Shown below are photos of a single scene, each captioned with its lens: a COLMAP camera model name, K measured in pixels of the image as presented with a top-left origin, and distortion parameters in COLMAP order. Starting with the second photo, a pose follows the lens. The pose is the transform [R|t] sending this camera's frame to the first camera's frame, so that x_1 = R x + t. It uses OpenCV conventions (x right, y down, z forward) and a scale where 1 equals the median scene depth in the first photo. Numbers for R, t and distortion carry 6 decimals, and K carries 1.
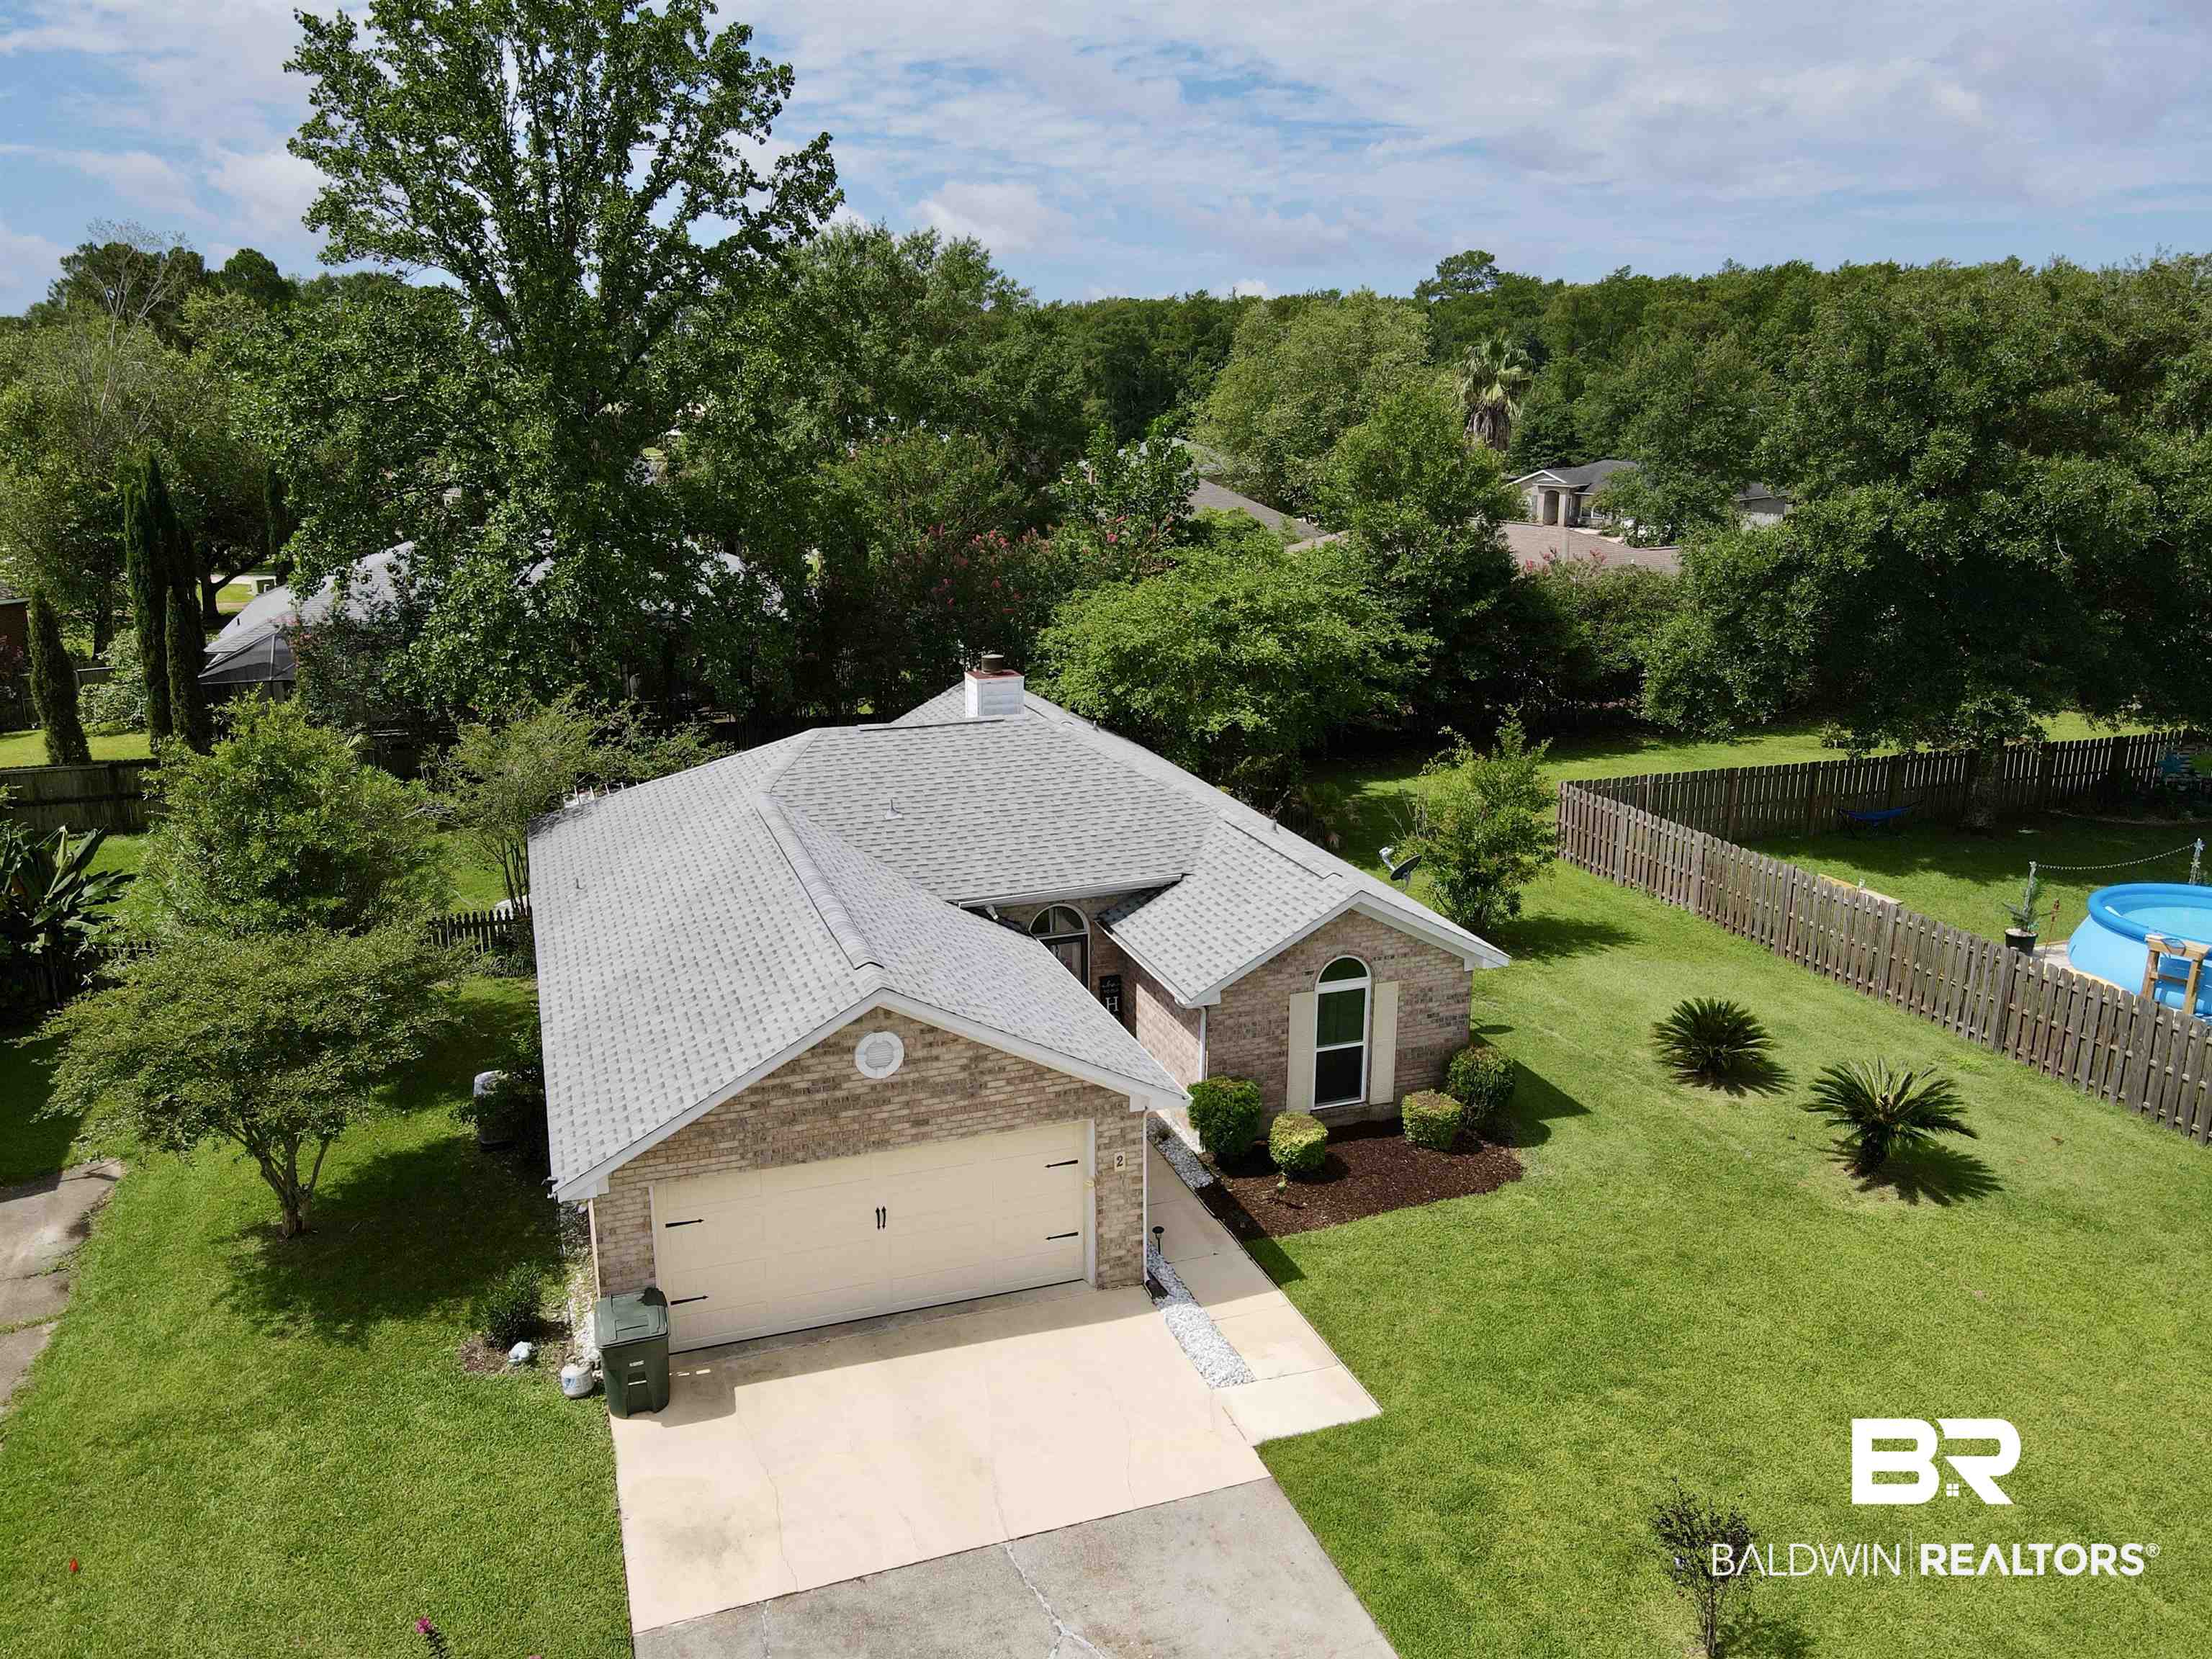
lens RADIAL K [[1657.0, 0, 1106.0], [0, 1657.0, 829.5], [0, 0, 1]] dist [-0.000543, 0.026260]
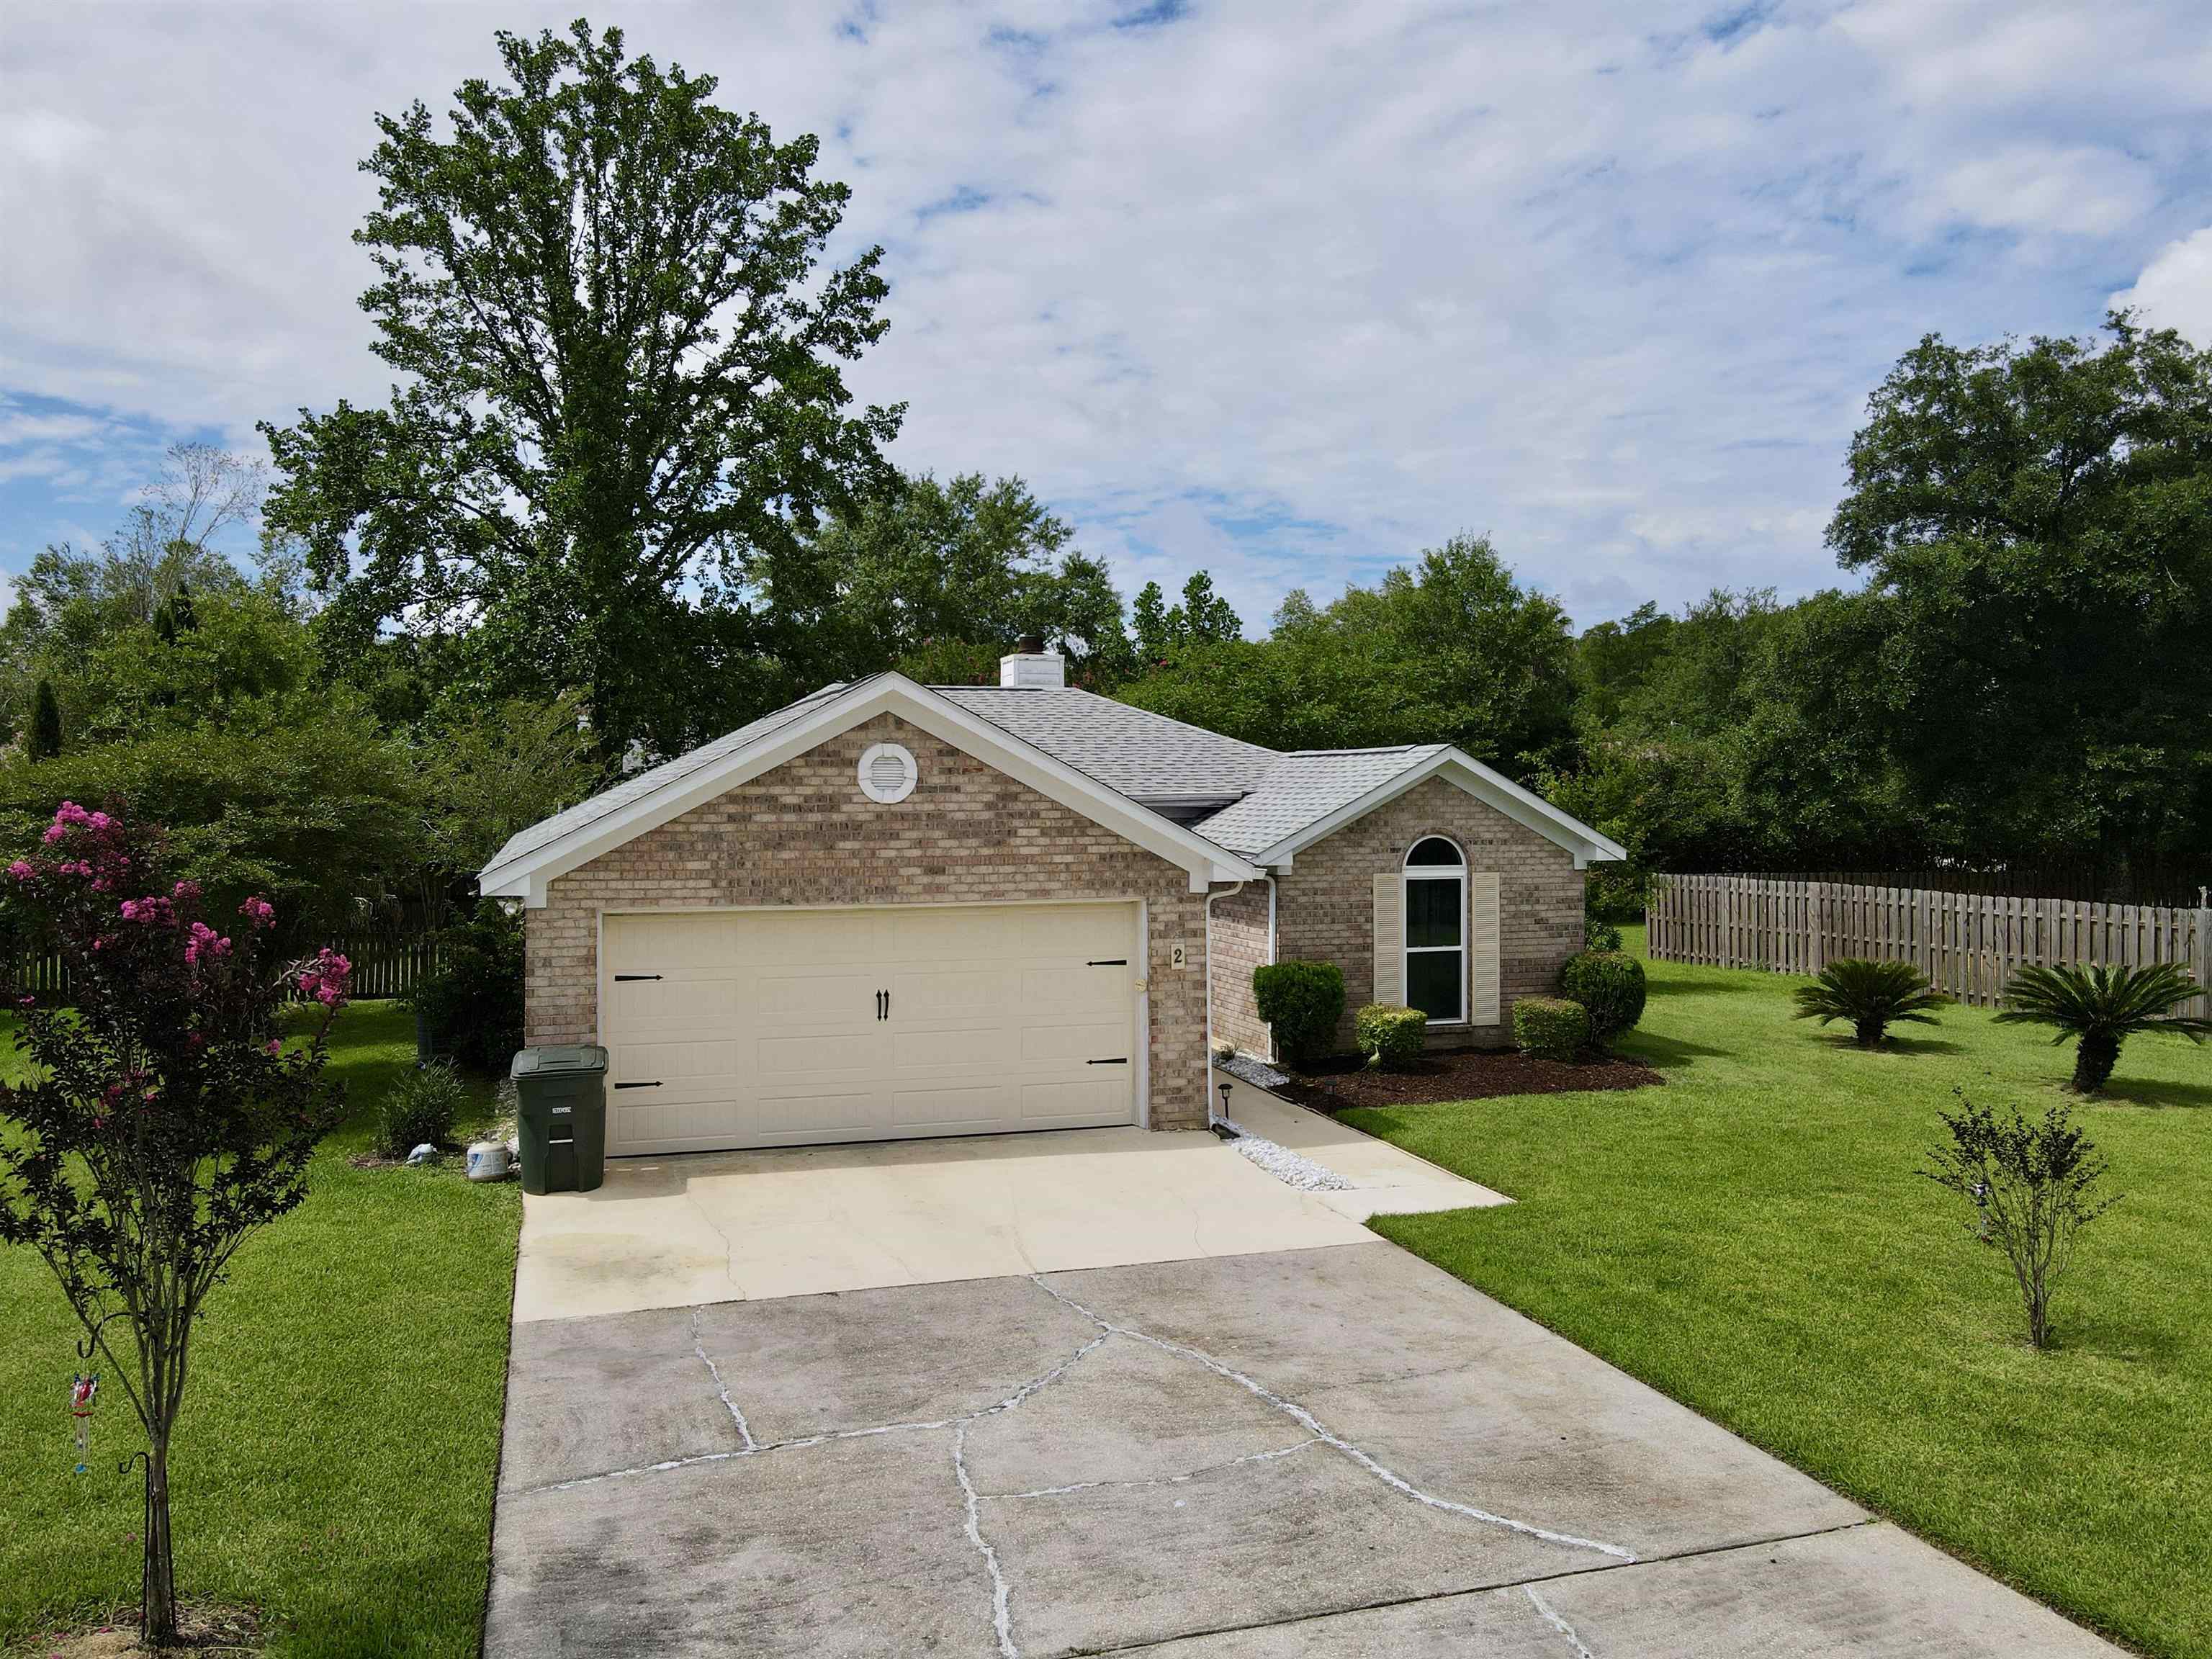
lens RADIAL K [[1657.0, 0, 1106.0], [0, 1657.0, 829.5], [0, 0, 1]] dist [-0.000543, 0.026260]
pose [[0.999724, -0.002529, -0.023344, -0.008007], [-0.003397, 0.968143, -0.250374, 0.347893], [0.023233, 0.250385, 0.967868, 0.196872]]
